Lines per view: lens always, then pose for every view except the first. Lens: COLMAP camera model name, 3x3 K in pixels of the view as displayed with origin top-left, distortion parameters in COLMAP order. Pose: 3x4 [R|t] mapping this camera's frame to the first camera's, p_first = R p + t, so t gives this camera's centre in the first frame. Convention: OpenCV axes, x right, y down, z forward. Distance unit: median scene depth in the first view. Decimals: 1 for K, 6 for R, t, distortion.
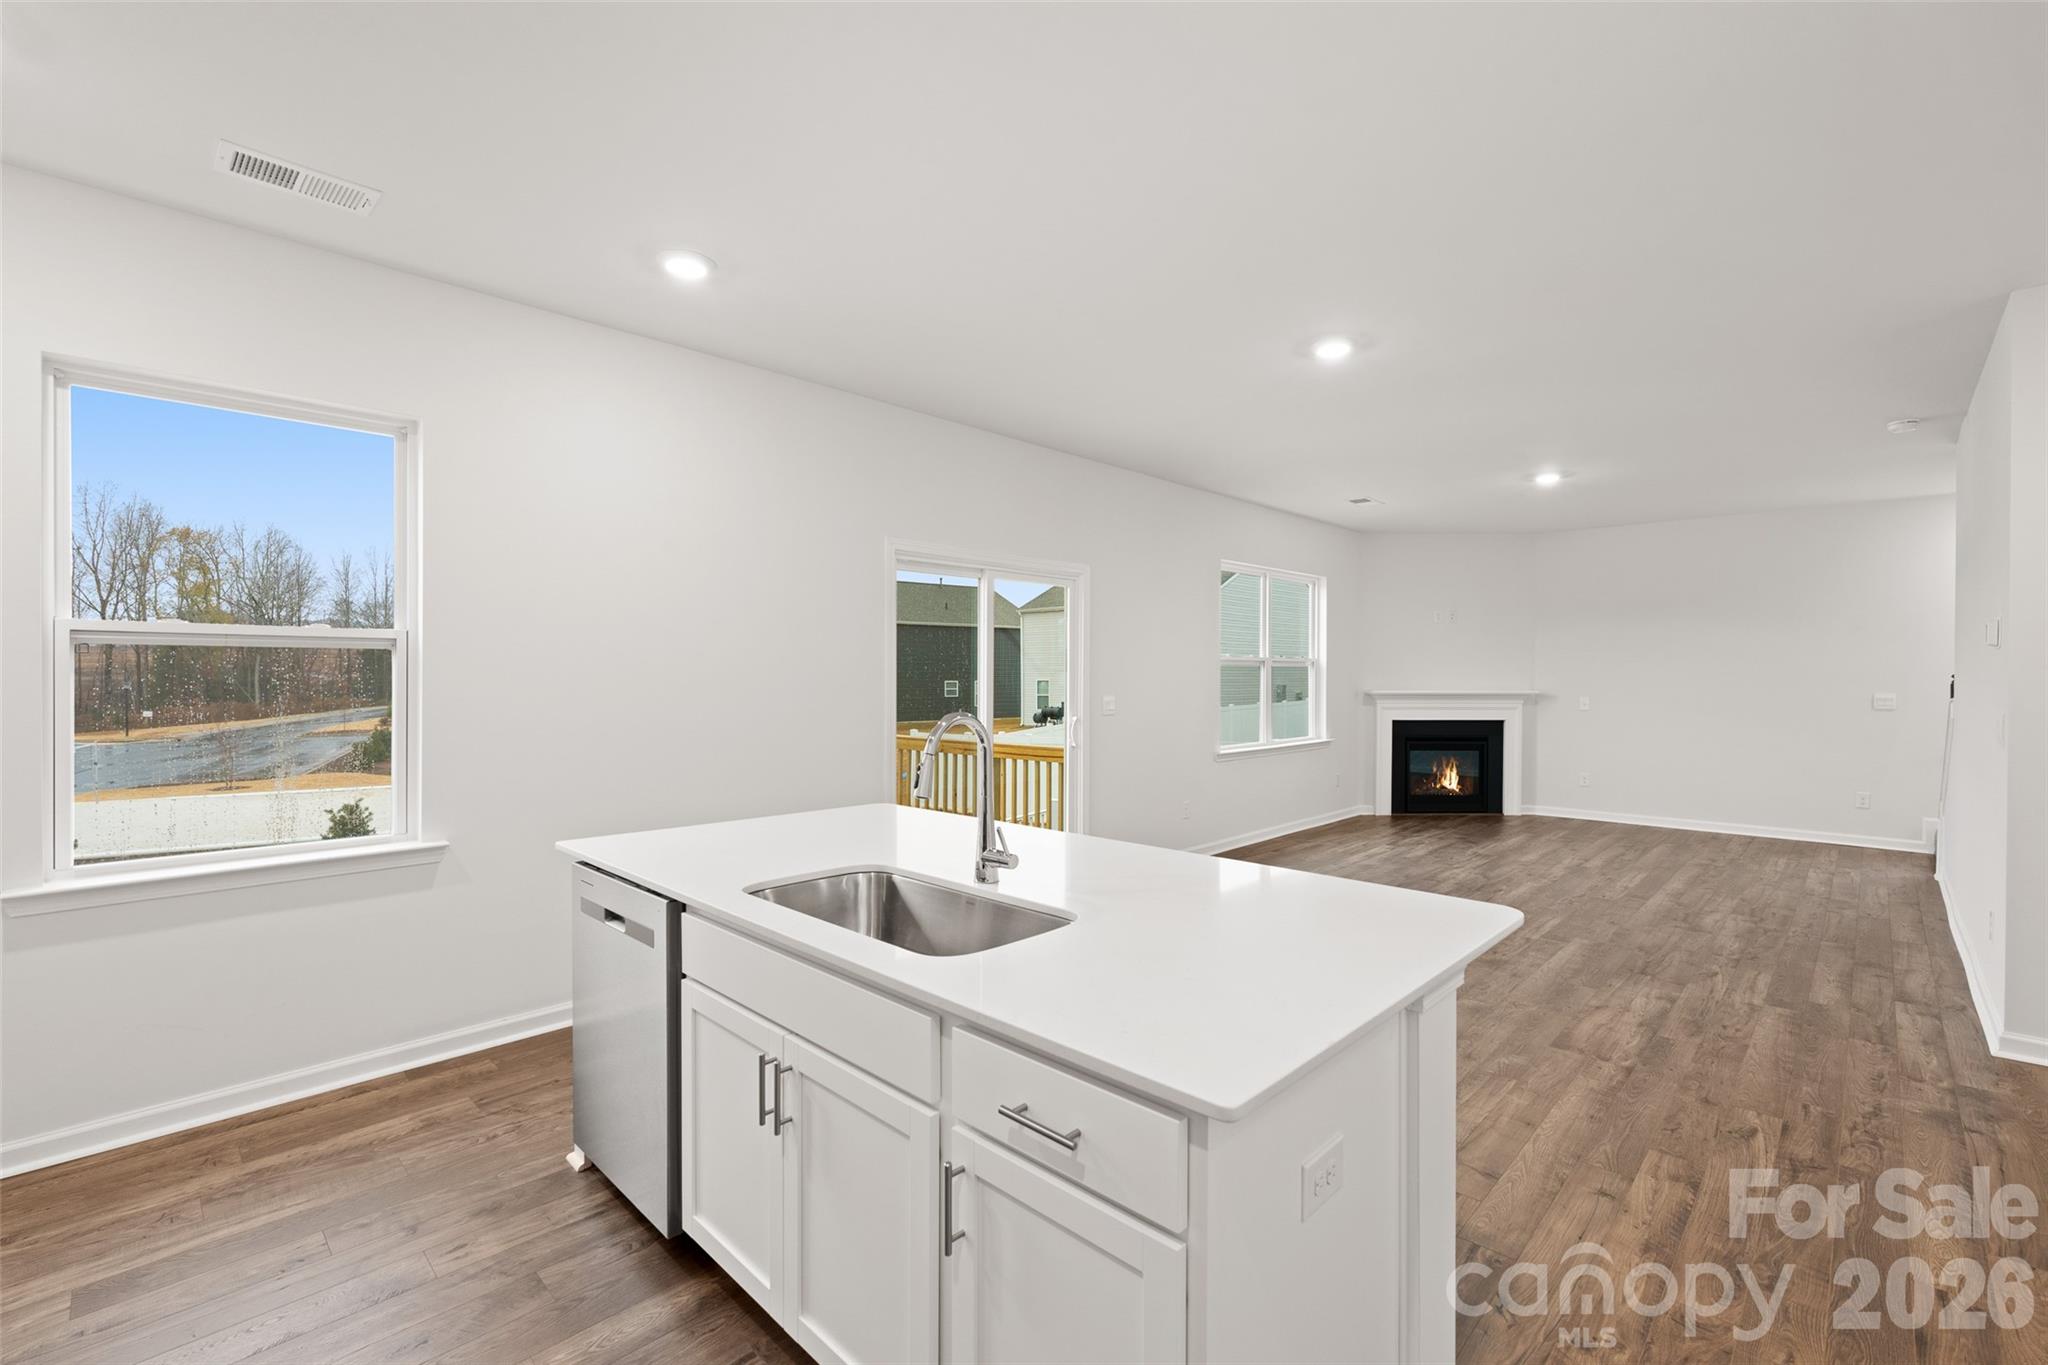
lens RADIAL K [[887.0, 0, 1018.0], [0, 887.0, 682.0], [0, 0, 1]] dist [-0.005294, -0.001386]
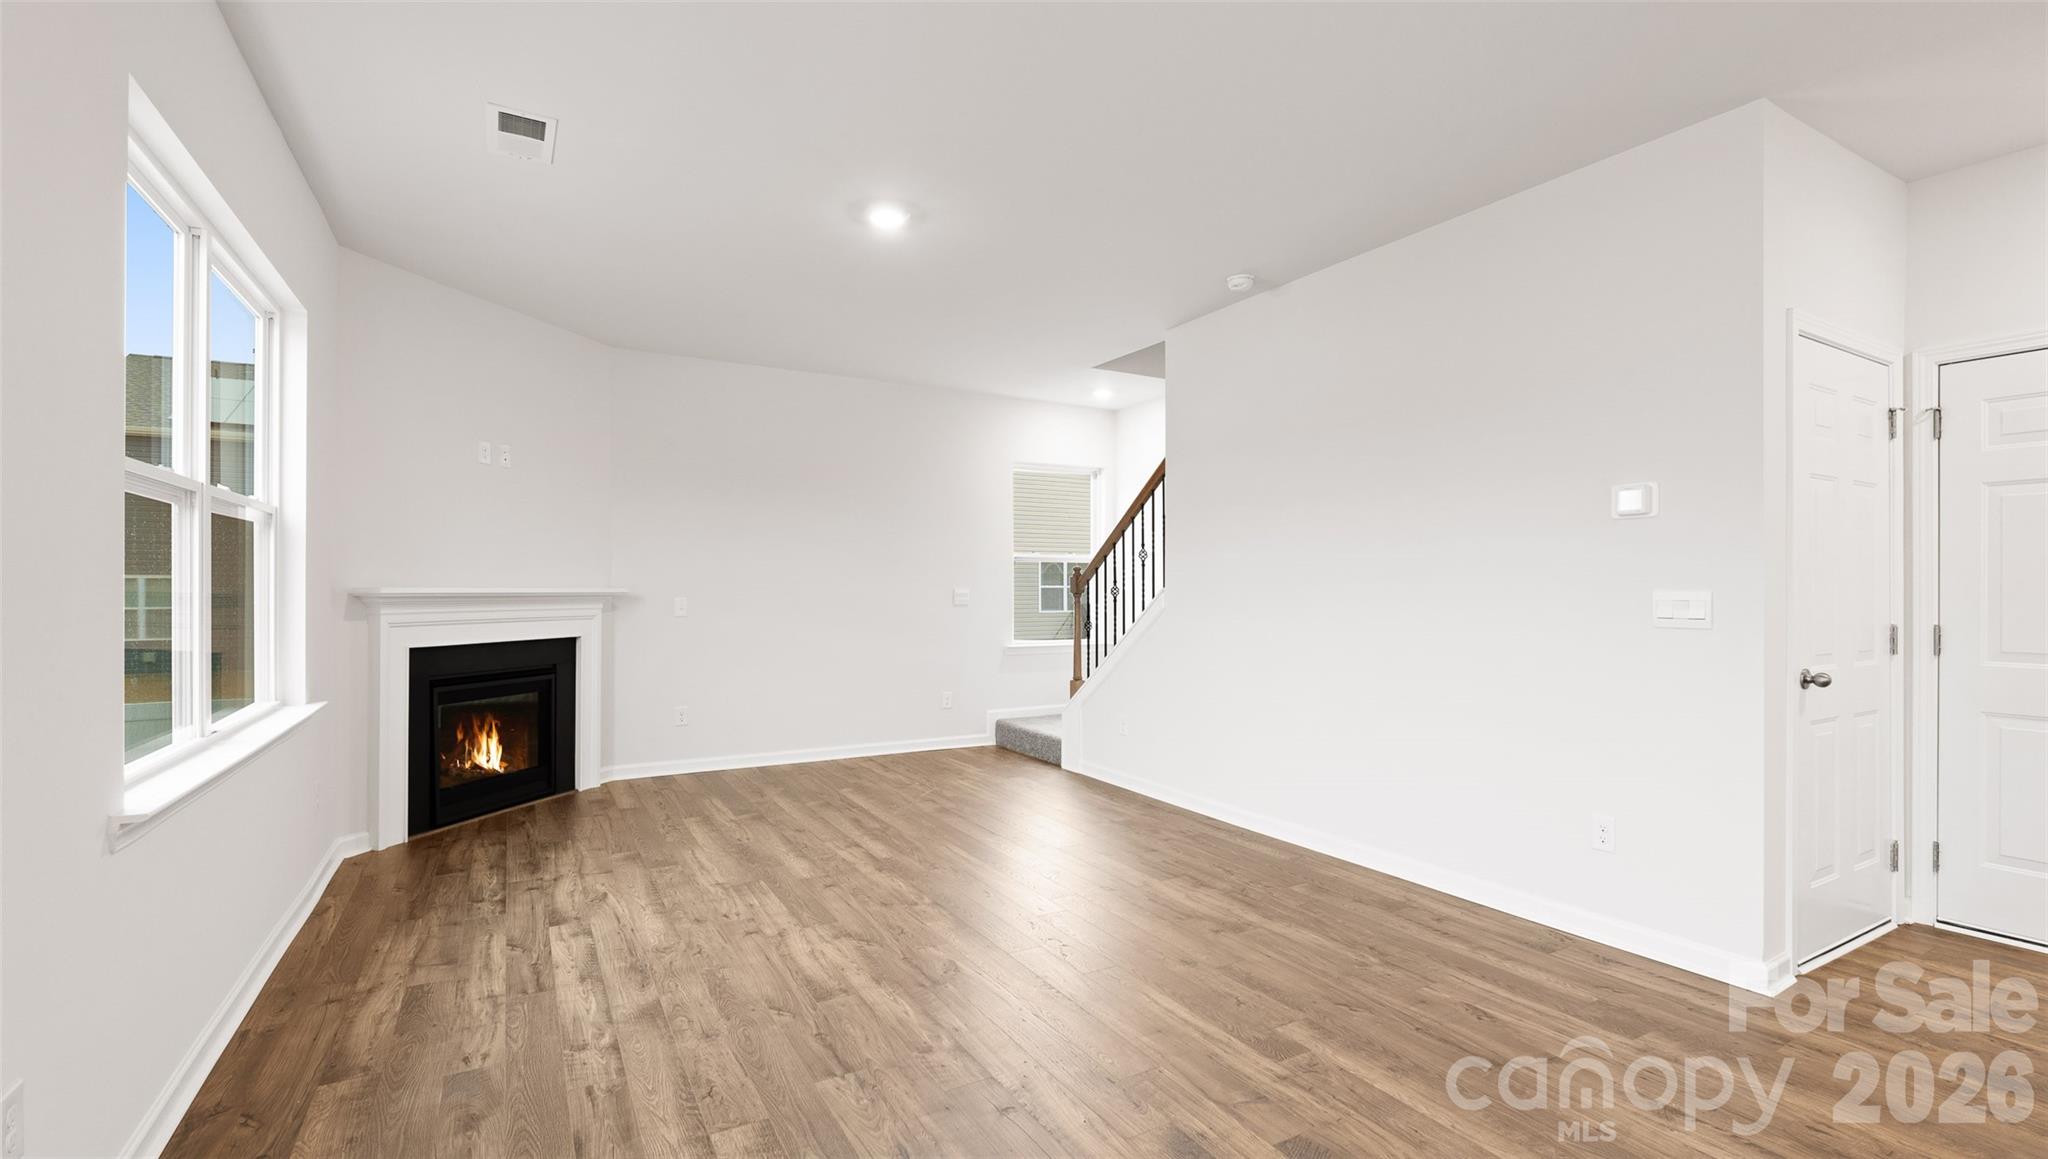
lens RADIAL K [[893.1, 0, 1025.2], [0, 893.1, 589.0], [0, 0, 1]] dist [-0.008791, 0.000950]
pose [[0.269437, -0.000457, 0.963018, 0.056090], [0.005200, 0.999986, -0.000981, 0.018011], [-0.963004, 0.005272, 0.269435, 0.777969]]
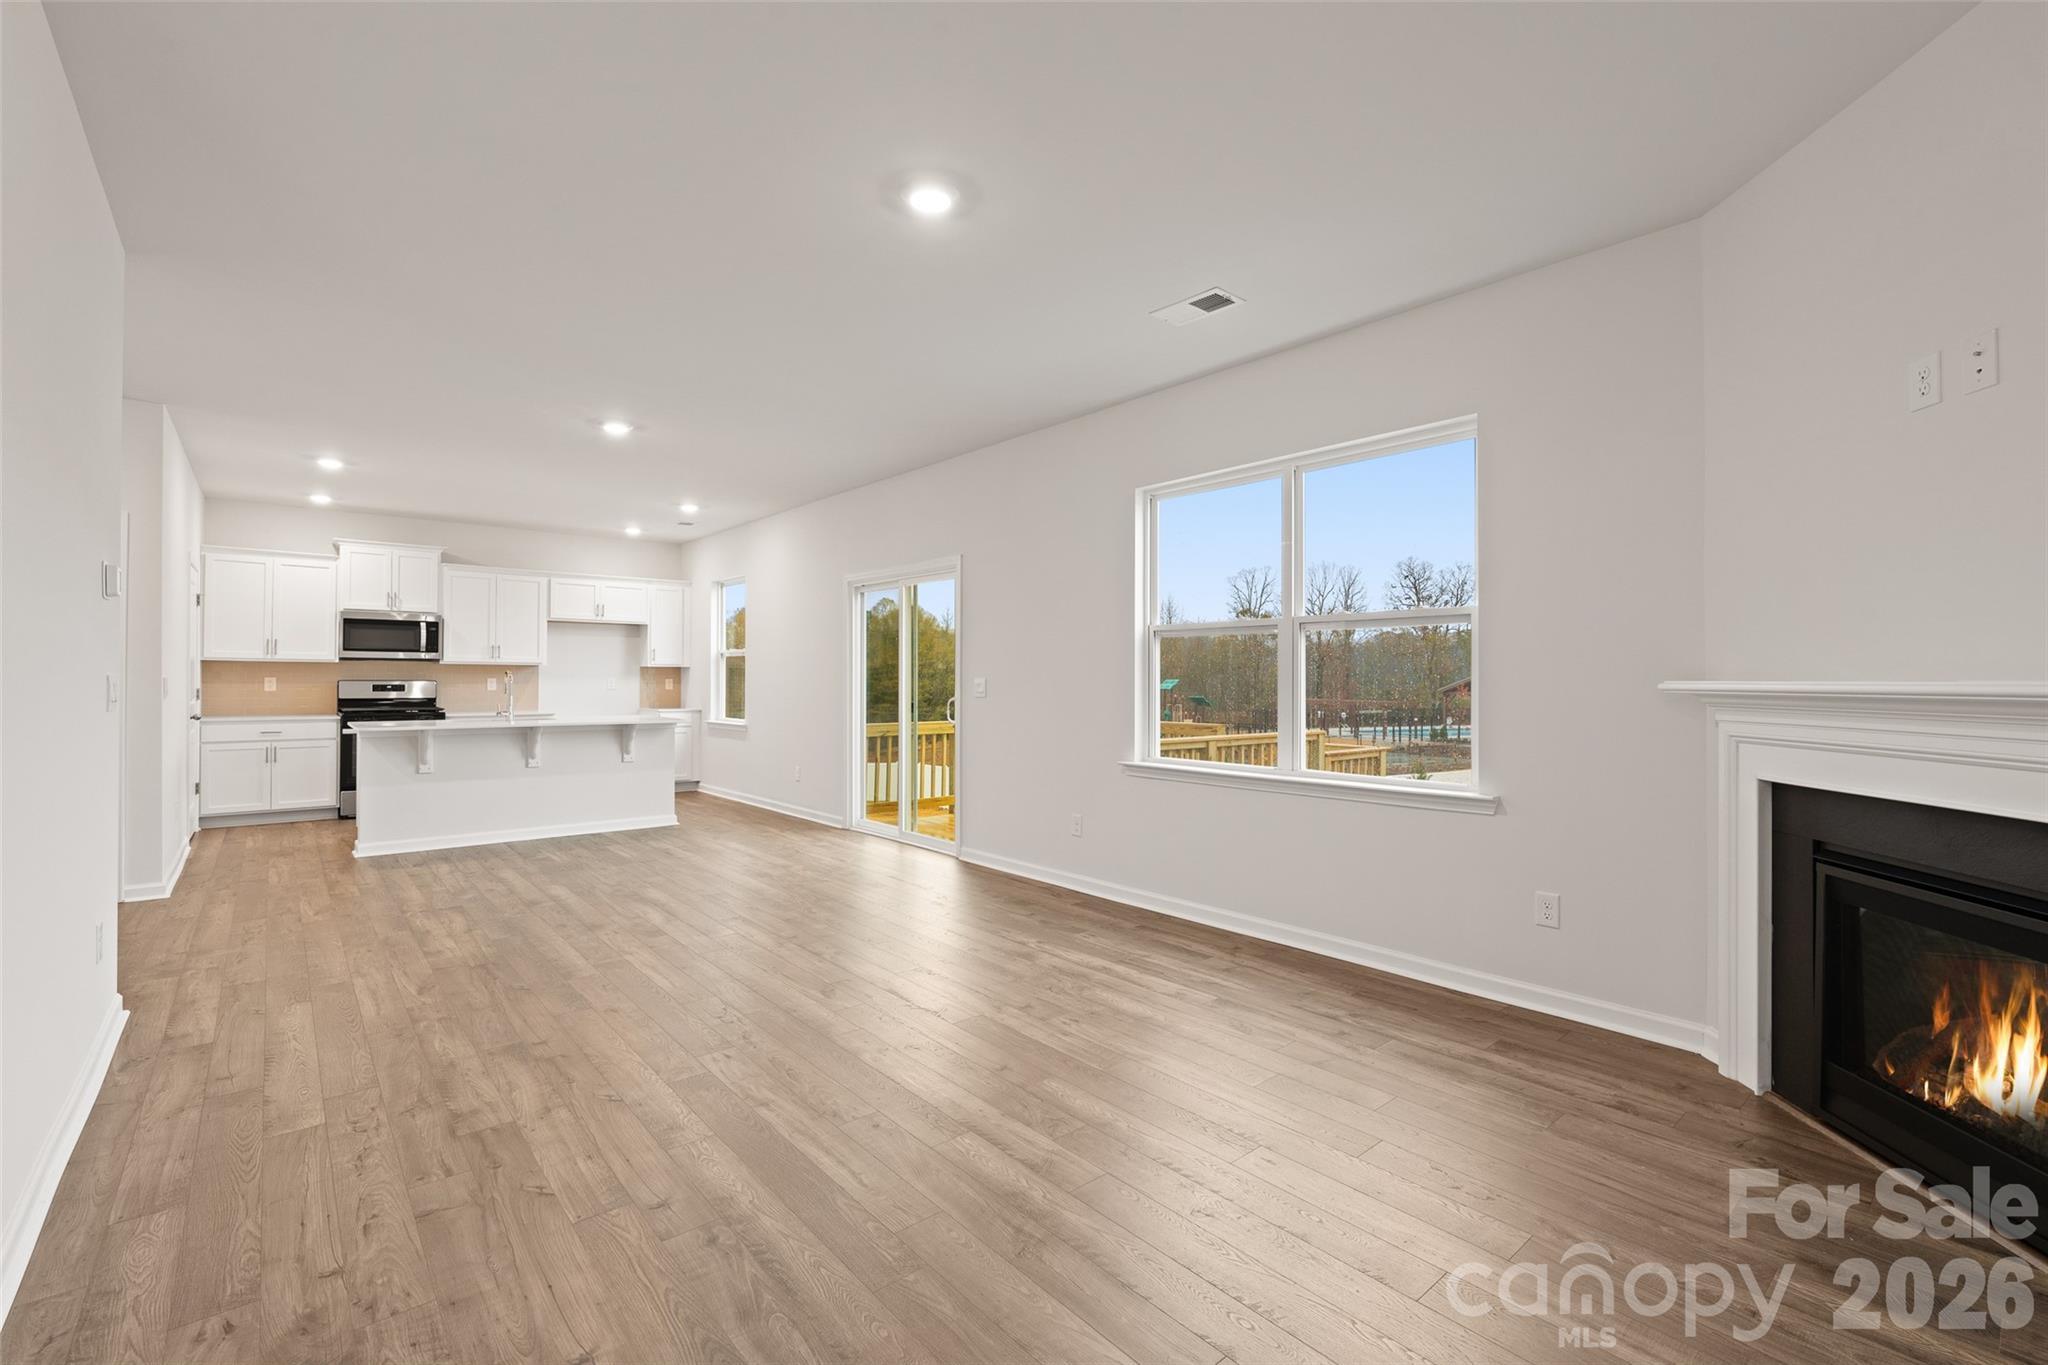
lens RADIAL K [[887.0, 0, 1023.6], [0, 887.0, 679.8], [0, 0, 1]] dist [-0.005294, -0.001386]
pose [[-0.095037, -0.003434, -0.995468, 1.077858], [-0.011219, 0.999934, -0.002378, 0.018579], [0.995410, 0.010942, -0.095070, 1.128513]]
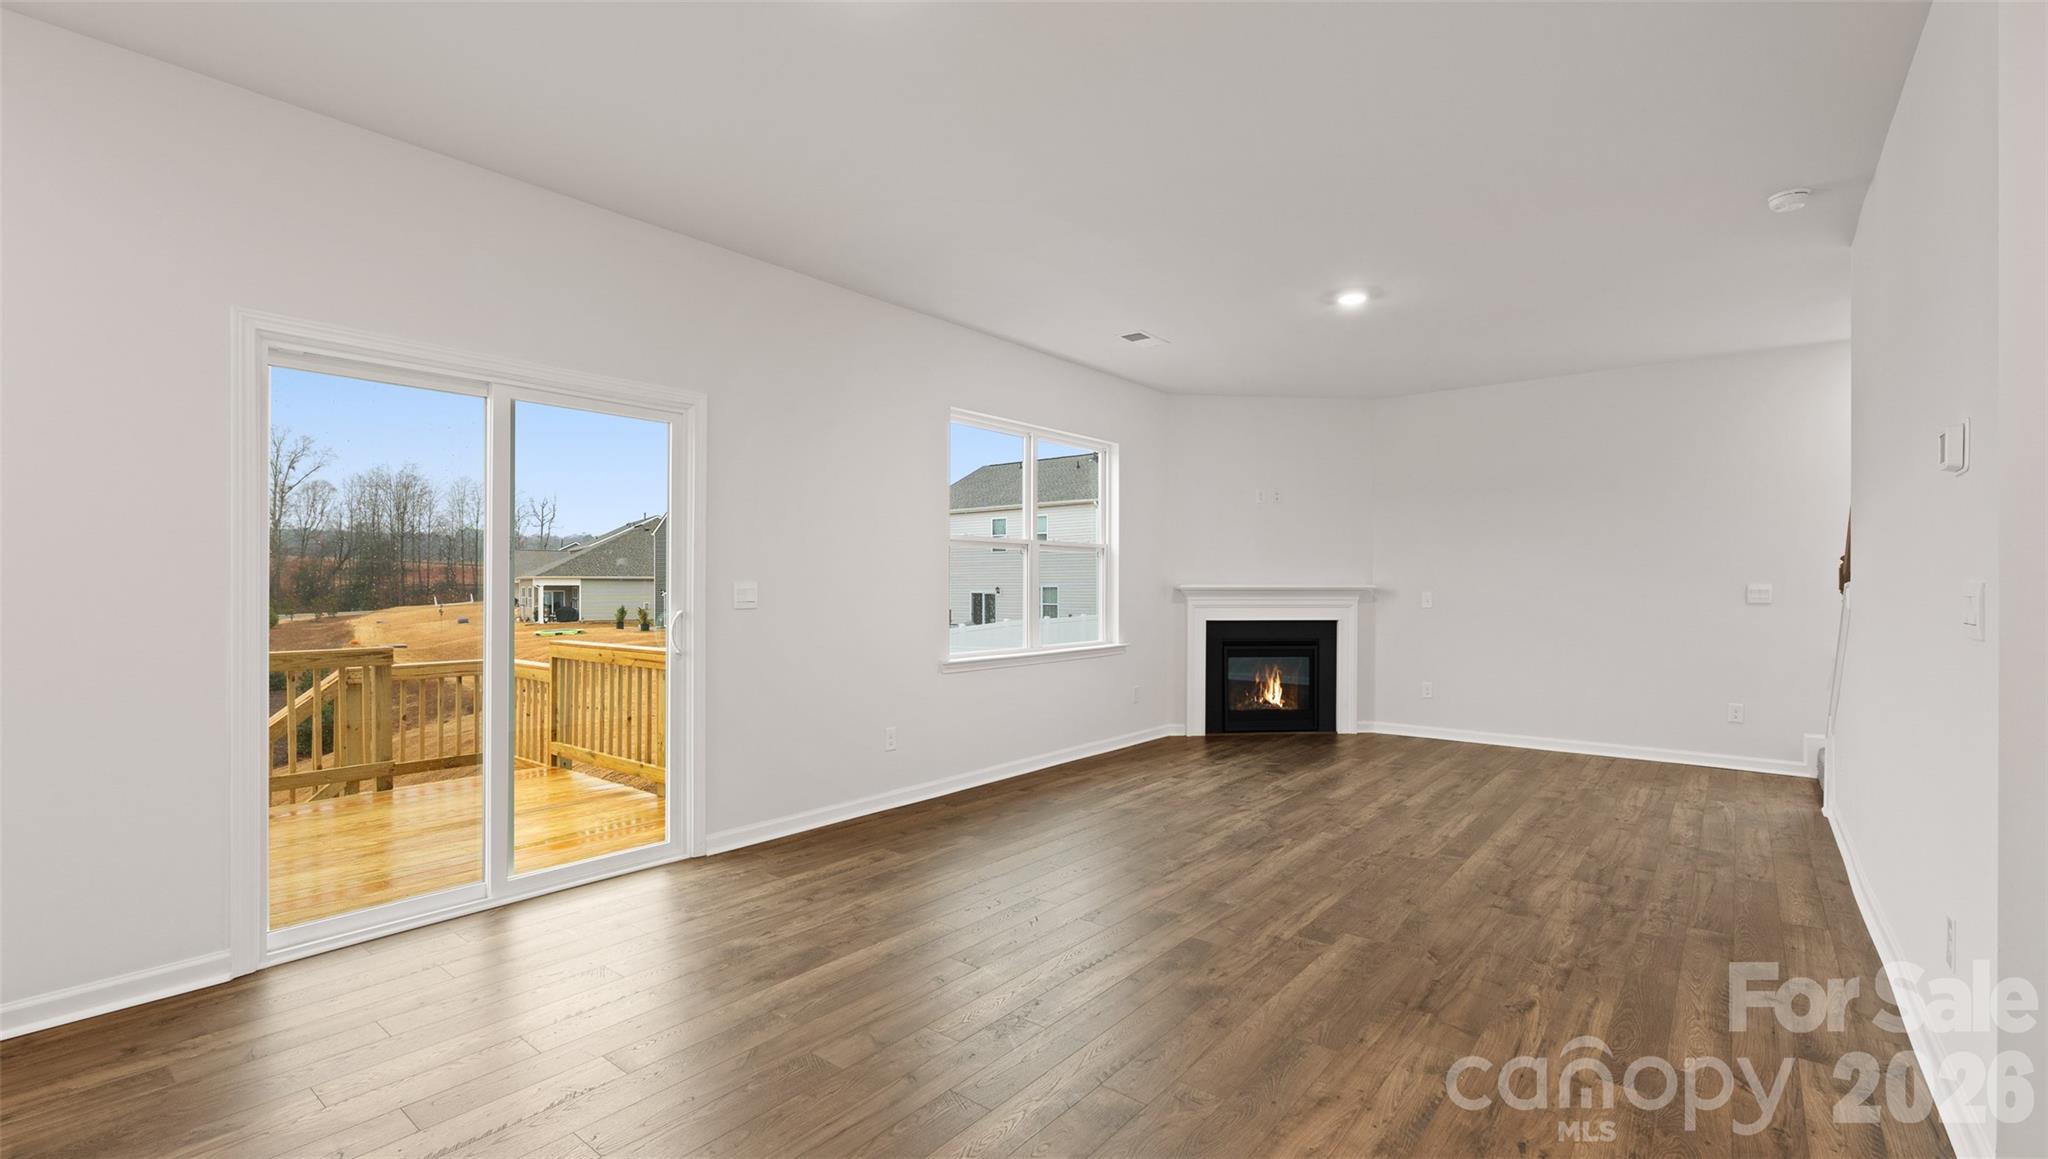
lens RADIAL K [[893.1, 0, 1016.9], [0, 893.1, 585.5], [0, 0, 1]] dist [-0.008791, 0.000950]
pose [[0.996039, -0.000347, 0.088917, 0.250704], [0.000957, 0.999976, -0.006809, 0.022961], [-0.088913, 0.006867, 0.996016, 0.270685]]
